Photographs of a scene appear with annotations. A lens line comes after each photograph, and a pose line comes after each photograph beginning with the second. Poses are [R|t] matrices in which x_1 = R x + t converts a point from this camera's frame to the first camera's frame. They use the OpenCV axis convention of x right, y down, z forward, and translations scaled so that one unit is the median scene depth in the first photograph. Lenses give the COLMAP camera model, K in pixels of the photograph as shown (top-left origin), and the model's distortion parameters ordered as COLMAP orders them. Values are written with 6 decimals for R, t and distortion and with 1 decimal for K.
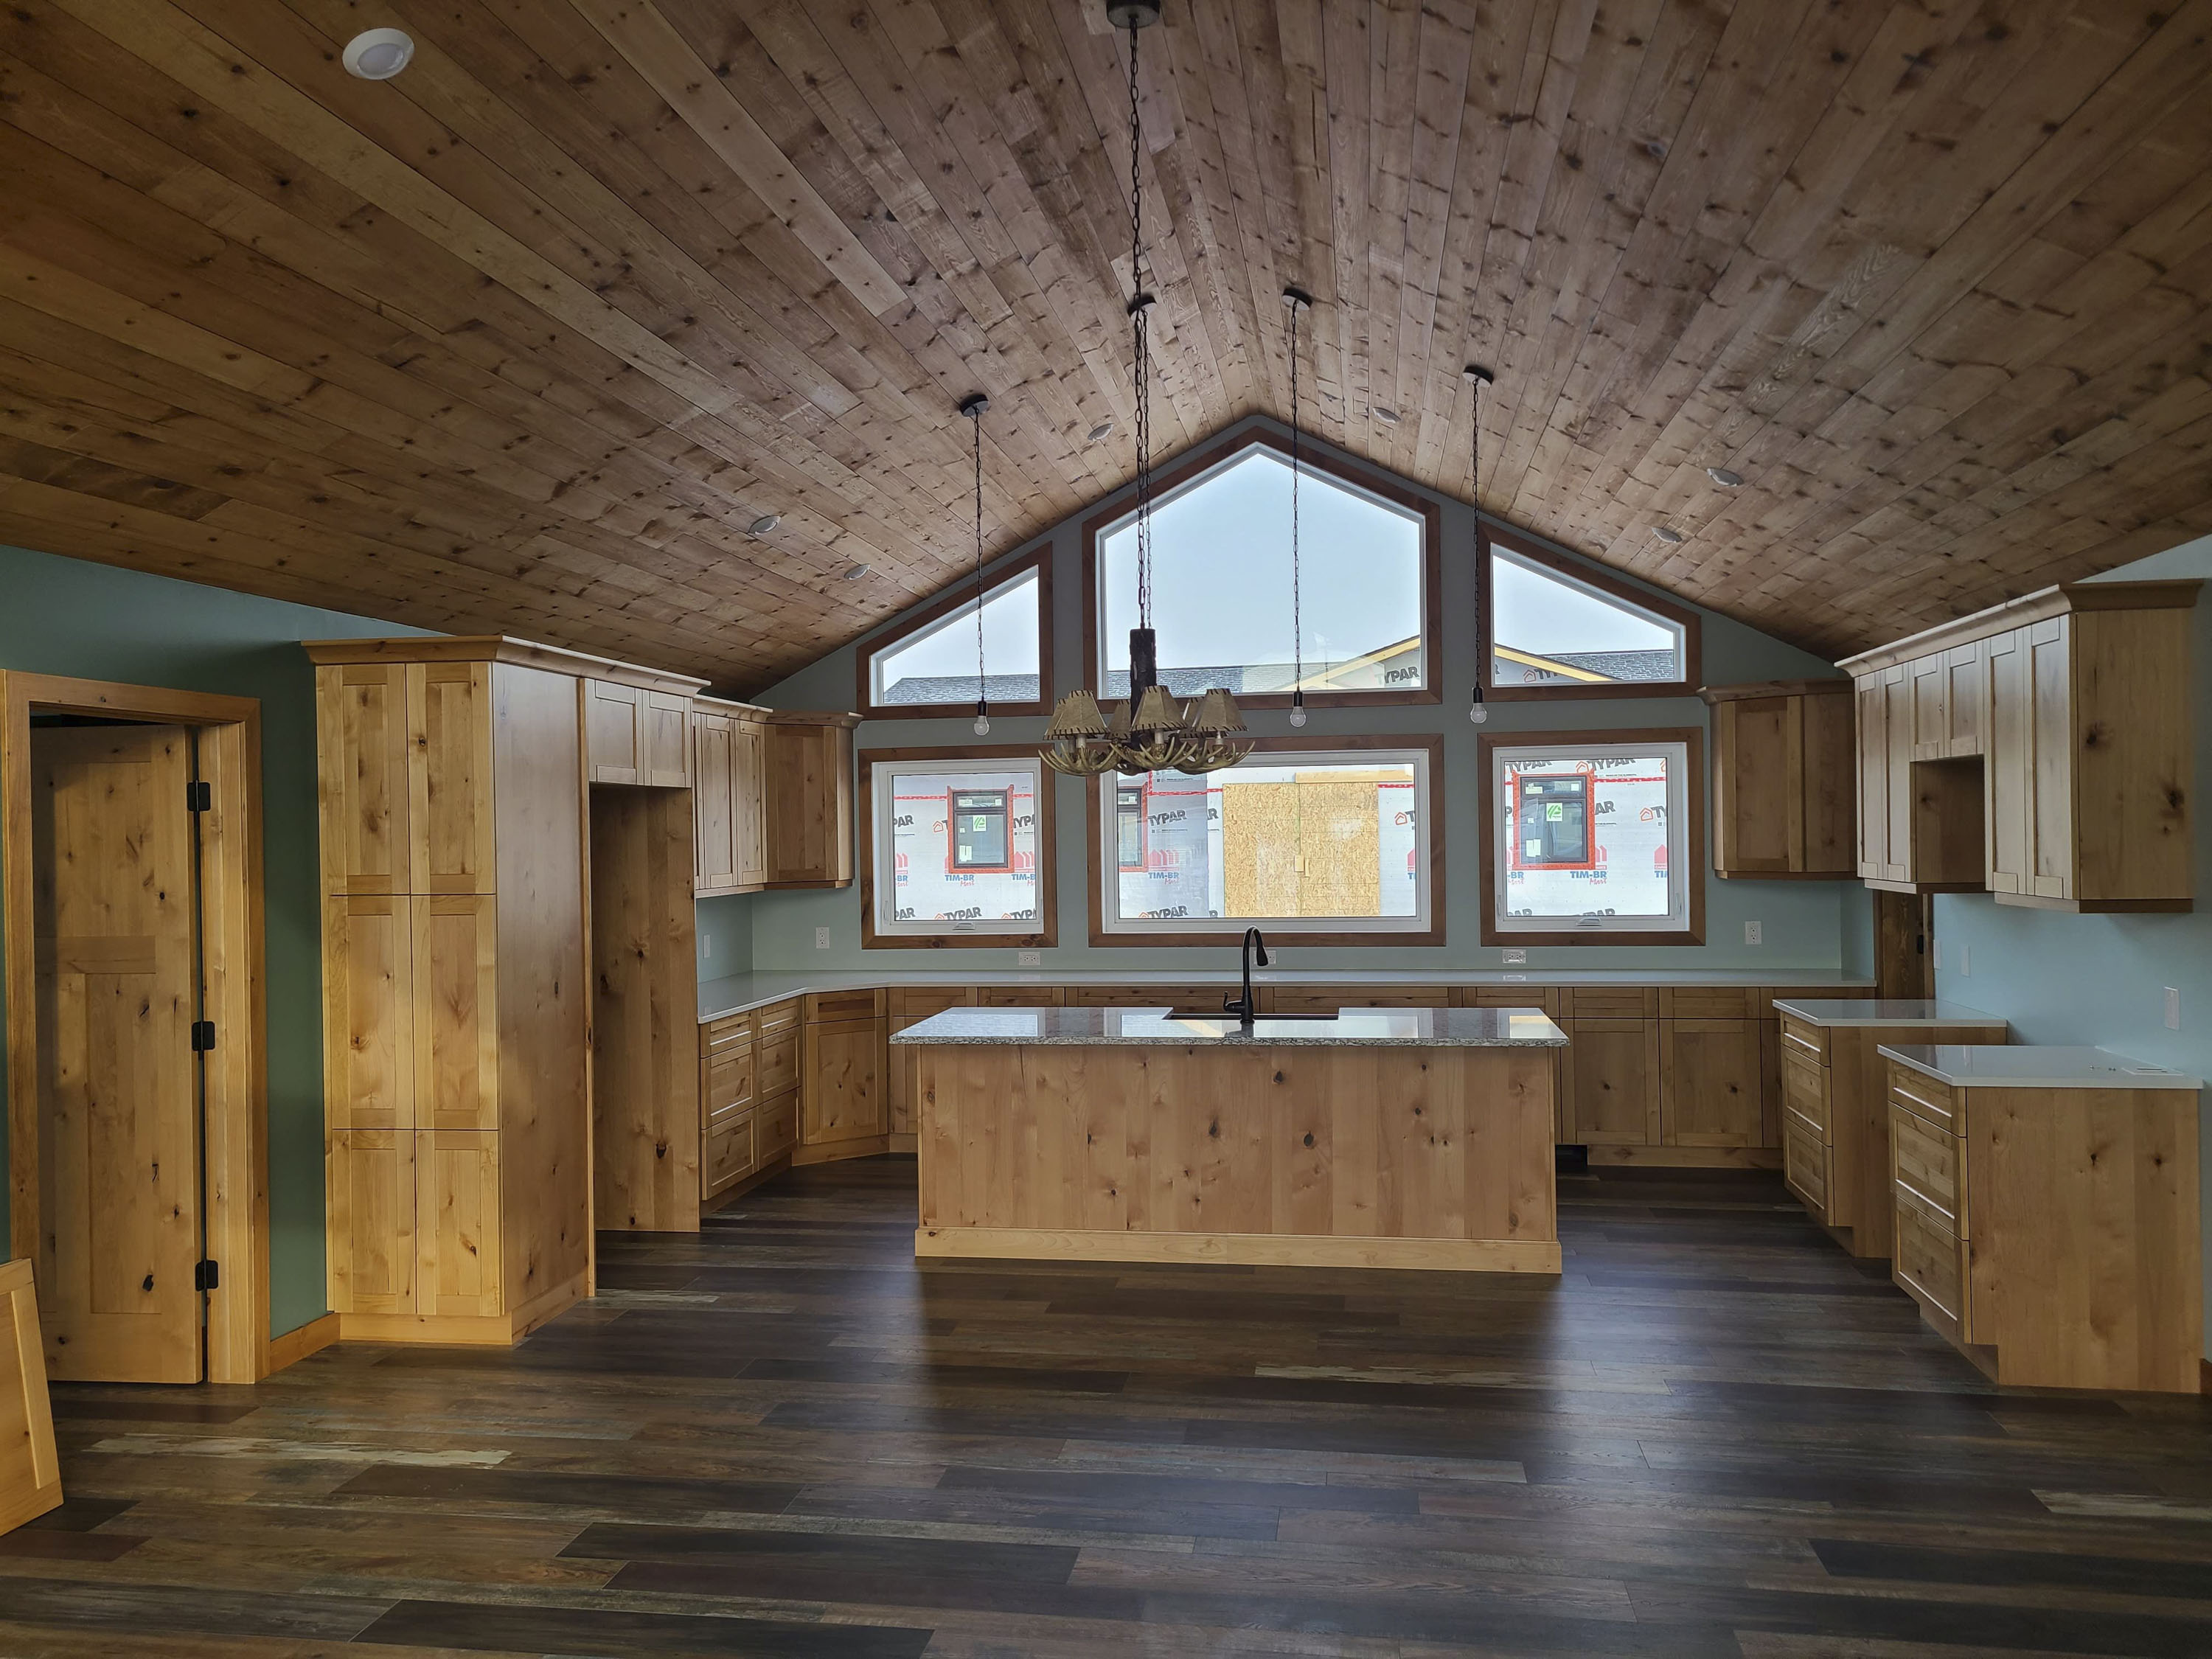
lens RADIAL K [[1644.3, 0, 1106.0], [0, 1644.3, 829.5], [0, 0, 1]] dist [0.058476, -0.040279]
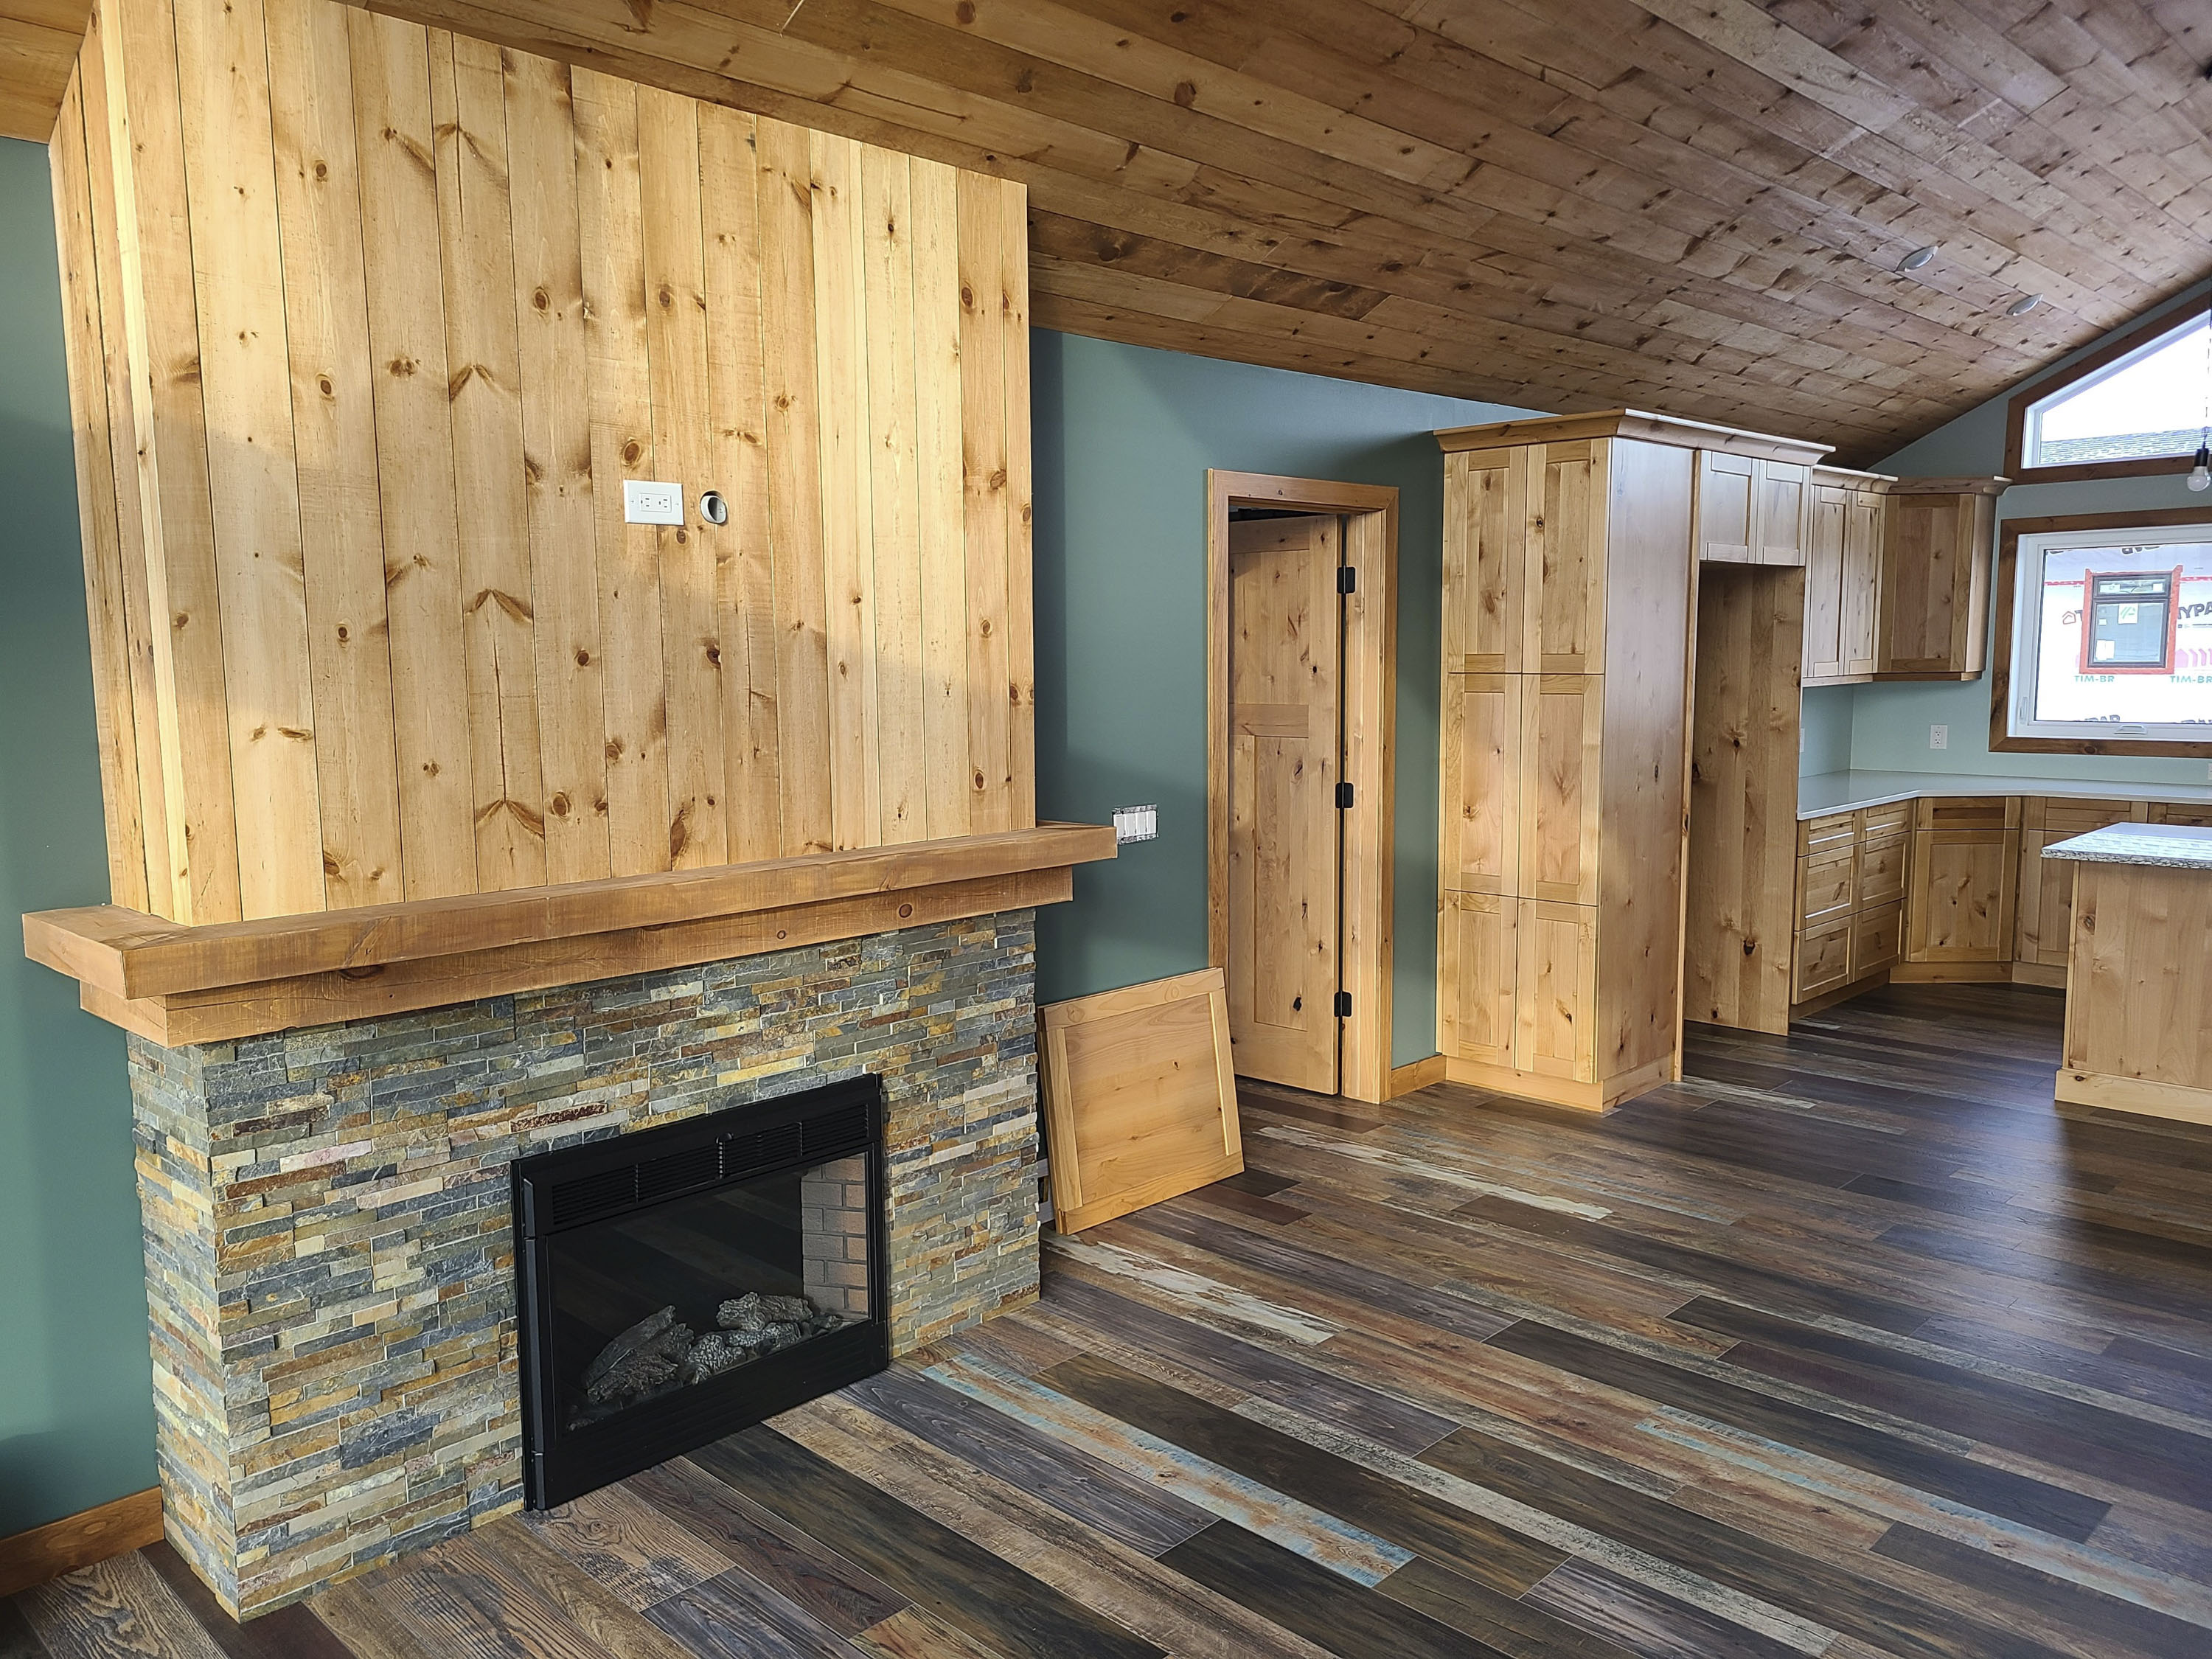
lens RADIAL K [[1662.0, 0, 1094.4], [0, 1662.0, 818.9], [0, 0, 1]] dist [0.042313, -0.022680]
pose [[0.811105, 0.071191, -0.580553, -0.025097], [-0.002368, 0.992957, 0.118454, 0.006901], [0.584896, -0.094703, 0.805560, -0.003829]]
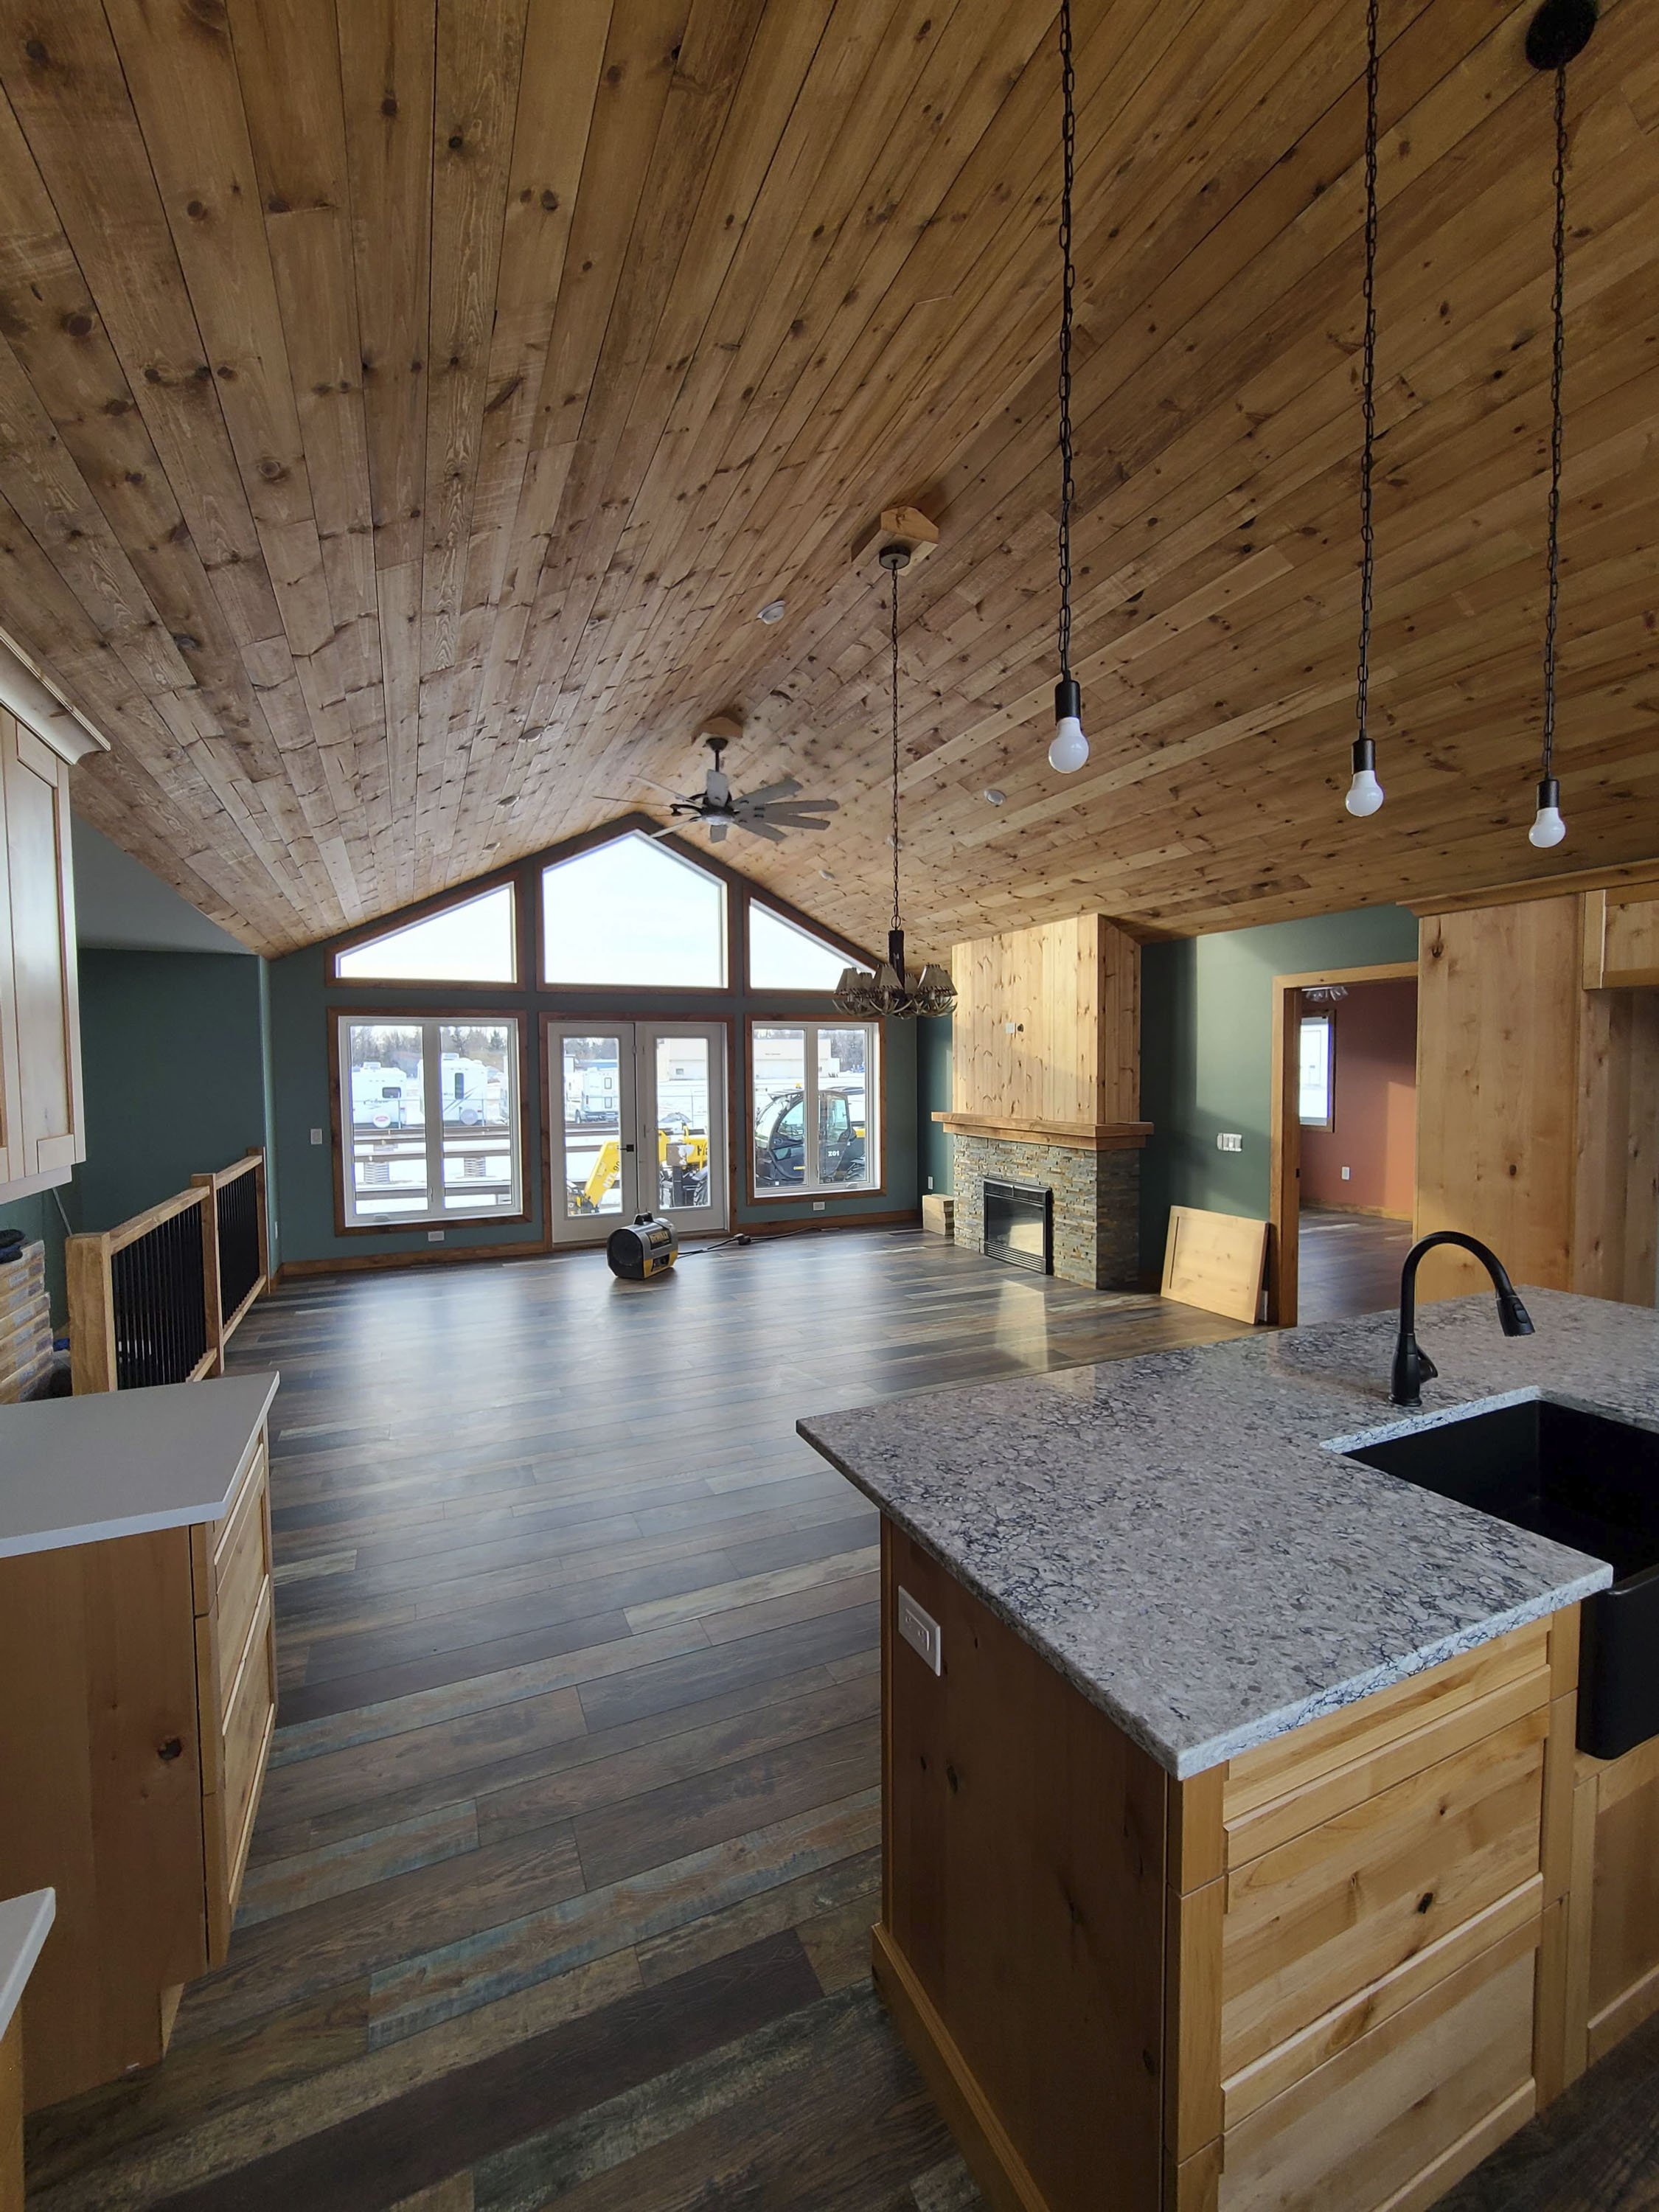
lens RADIAL K [[900.8, 0, 829.5], [0, 900.8, 1106.0], [0, 0, 1]] dist [-0.006396, 0.000144]
pose [[-0.826083, 0.043495, -0.561867, 0.404711], [0.016222, 0.998439, 0.053441, 0.005962], [0.563315, 0.035033, -0.825499, 1.163617]]
